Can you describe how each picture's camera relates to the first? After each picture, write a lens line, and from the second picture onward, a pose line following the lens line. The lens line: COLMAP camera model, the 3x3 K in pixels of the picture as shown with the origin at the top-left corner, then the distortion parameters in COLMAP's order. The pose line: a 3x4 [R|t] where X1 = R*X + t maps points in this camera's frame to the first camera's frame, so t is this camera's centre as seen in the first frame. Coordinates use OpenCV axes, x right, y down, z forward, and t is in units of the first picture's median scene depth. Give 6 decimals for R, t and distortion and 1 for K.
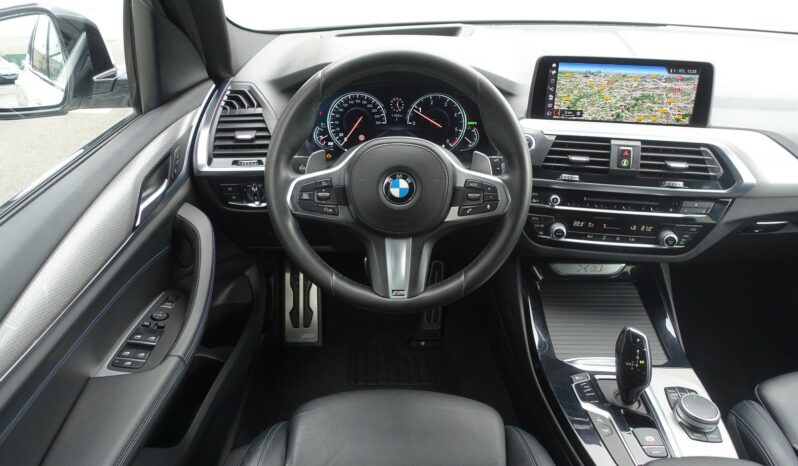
lens RADIAL K [[538.8, 0, 399.0], [0, 538.8, 233.0], [0, 0, 1]] dist [-0.005892, 0.003685]
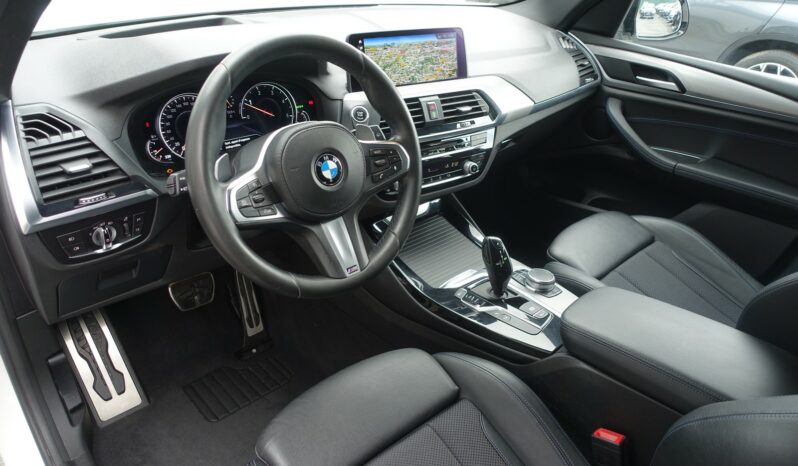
lens RADIAL K [[538.8, 0, 399.0], [0, 538.8, 233.0], [0, 0, 1]] dist [-0.005892, 0.003685]
pose [[0.745737, -0.305256, 0.592195, -0.436855], [0.301078, 0.947329, 0.109175, -0.033395], [-0.594330, 0.096881, 0.798365, 0.098560]]
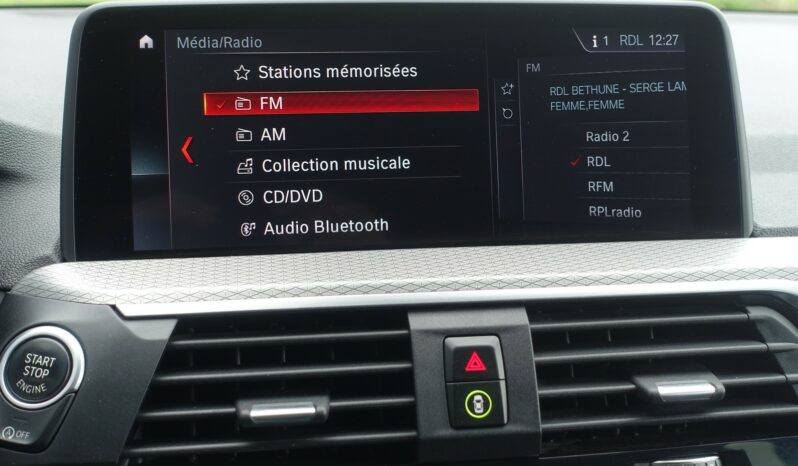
lens RADIAL K [[994.5, 0, 399.0], [0, 994.5, 233.0], [0, 0, 1]] dist [-0.006457, -0.067347]
pose [[0.964768, -0.075871, 0.251926, 0.280125], [0.144657, 0.952767, -0.267038, -0.089947], [-0.219767, 0.294072, 0.930174, 0.578066]]
